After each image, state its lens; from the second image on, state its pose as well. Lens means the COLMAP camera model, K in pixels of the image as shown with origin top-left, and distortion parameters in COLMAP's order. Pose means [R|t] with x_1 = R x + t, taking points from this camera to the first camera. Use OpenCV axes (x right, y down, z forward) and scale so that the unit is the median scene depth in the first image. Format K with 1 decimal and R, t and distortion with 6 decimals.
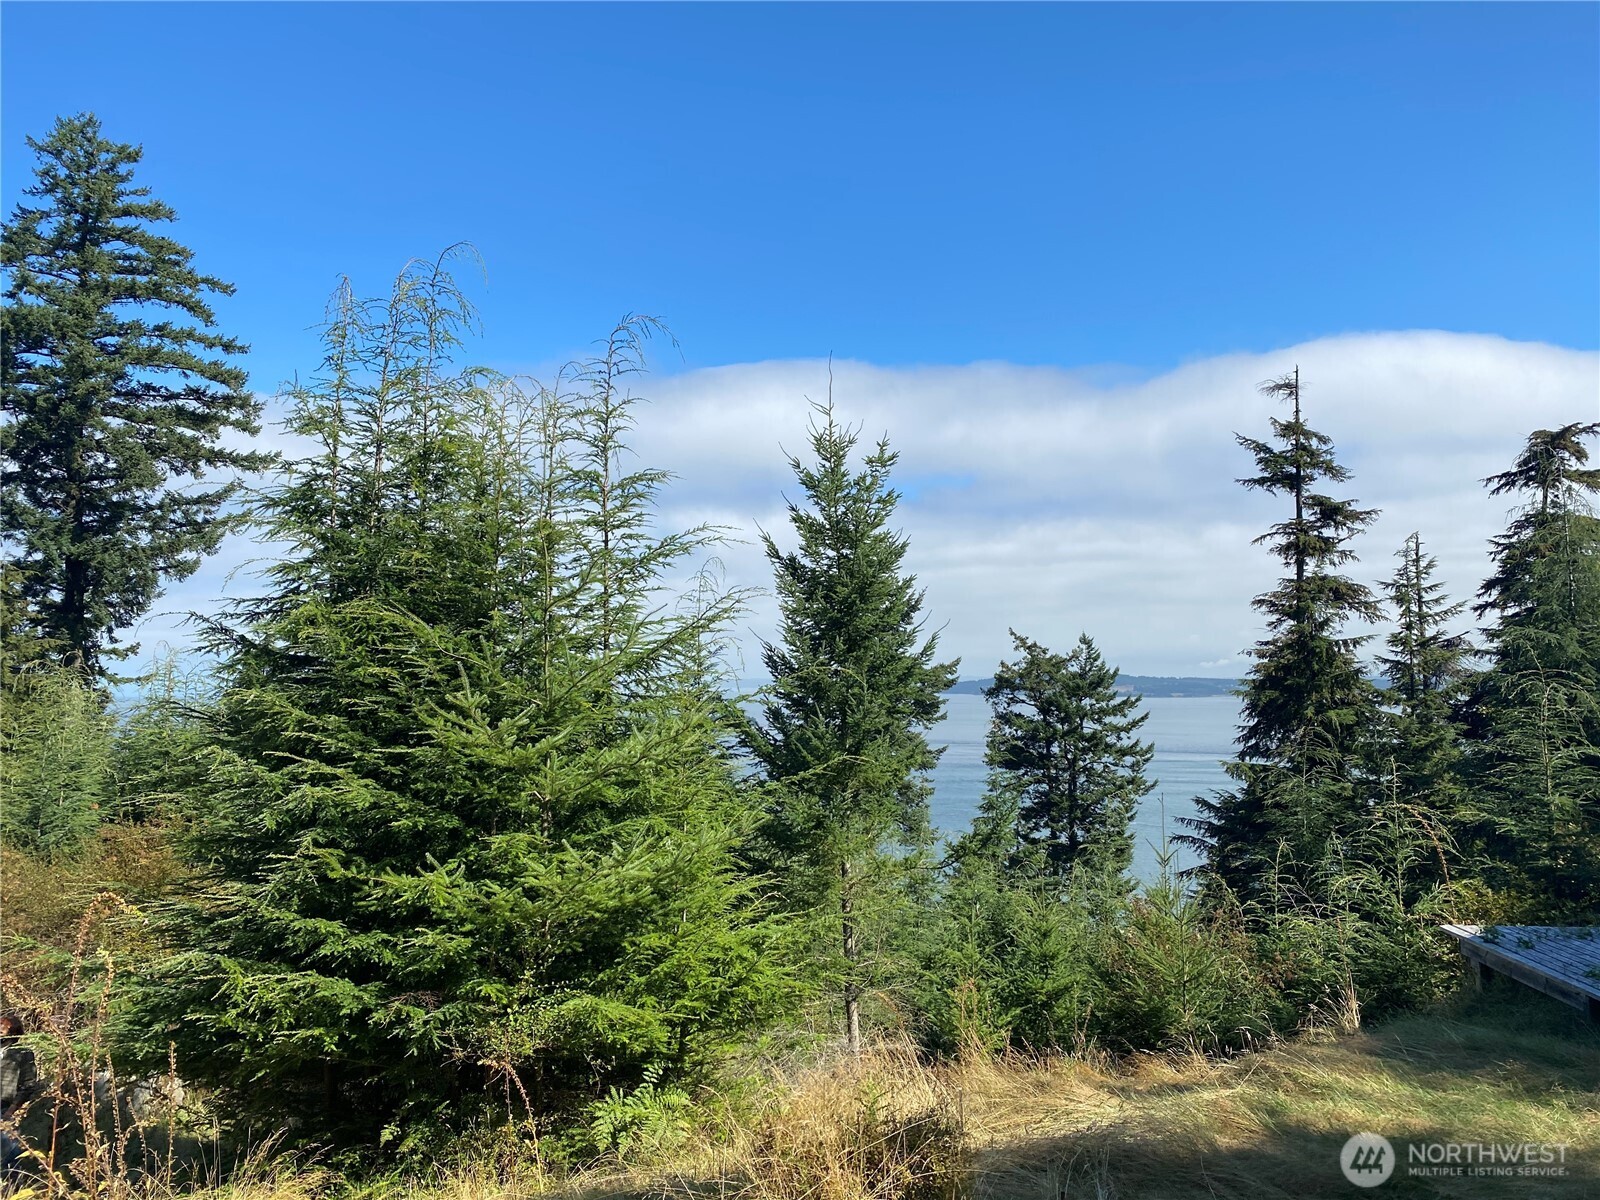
lens RADIAL K [[1252.1, 0, 788.6], [0, 1252.1, 615.4], [0, 0, 1]] dist [-0.005922, 0.001986]
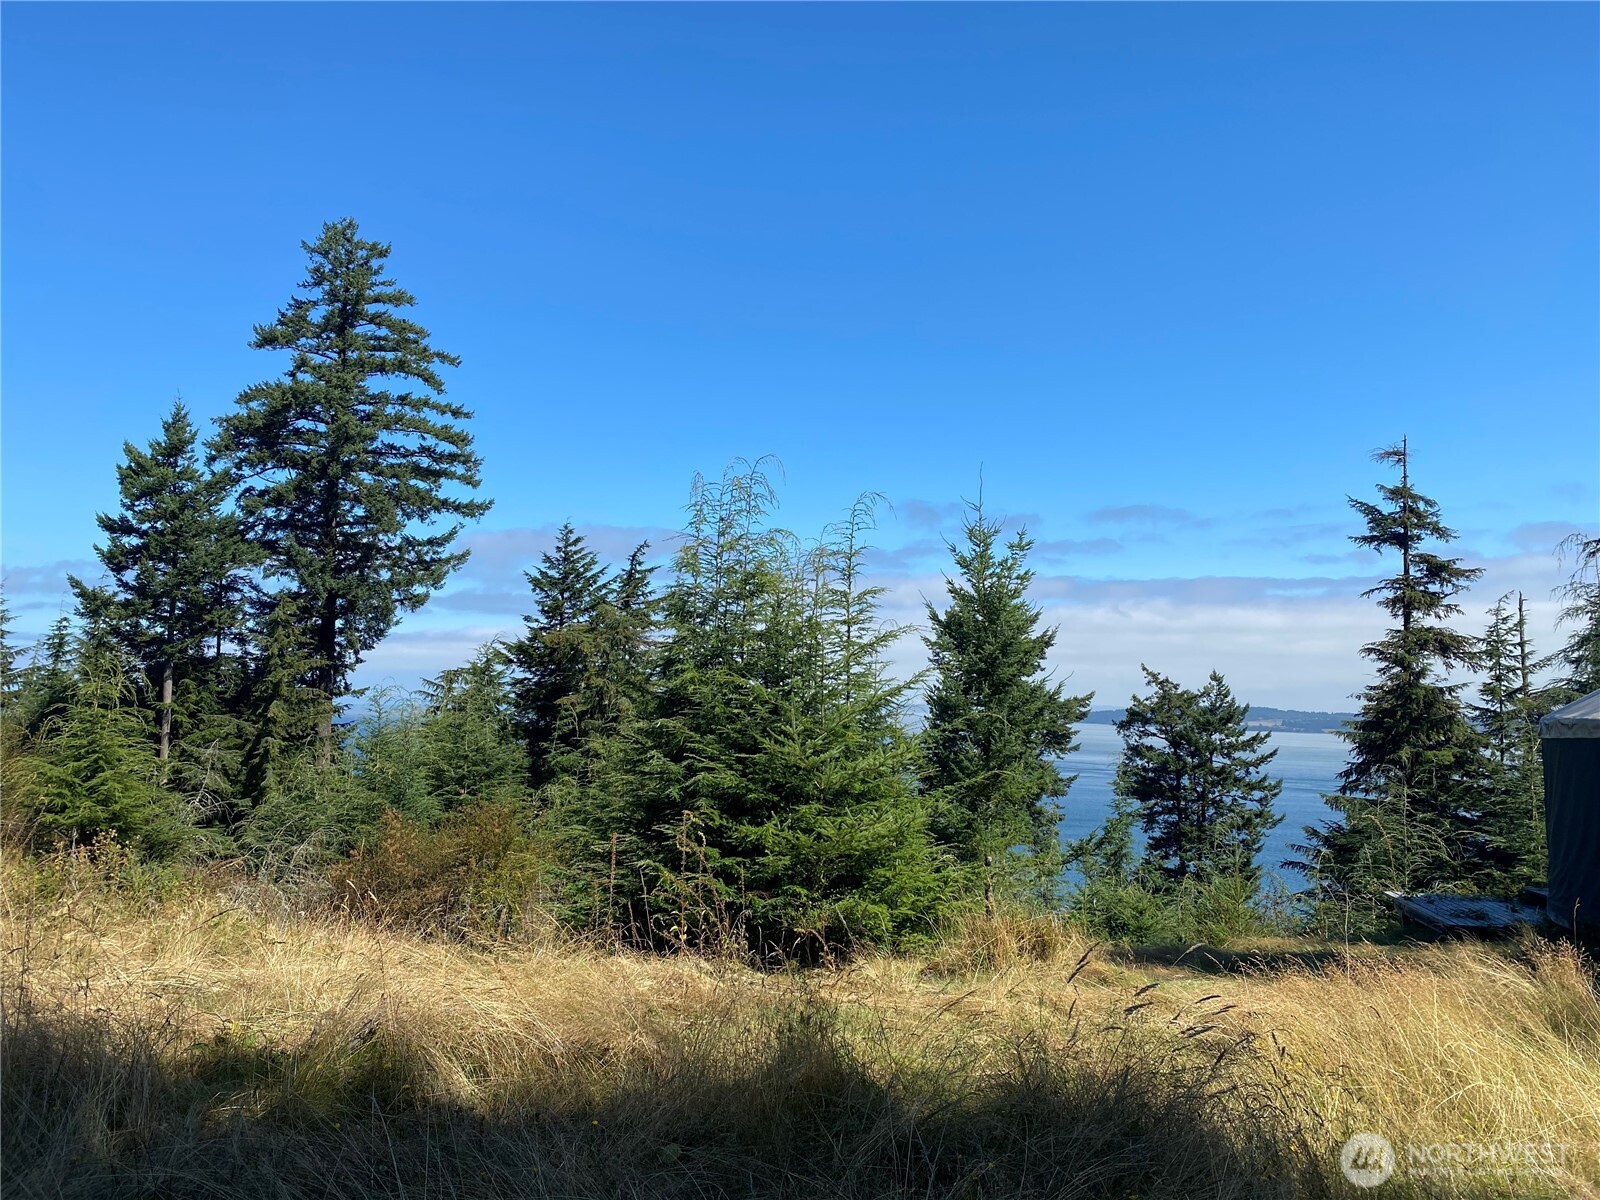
lens RADIAL K [[1252.1, 0, 769.9], [0, 1252.1, 573.2], [0, 0, 1]] dist [-0.005922, 0.001986]
pose [[0.992587, 0.014111, -0.120712, -0.012551], [-0.020322, 0.998523, -0.050383, -0.012352], [0.119823, 0.052463, 0.991408, -0.151787]]
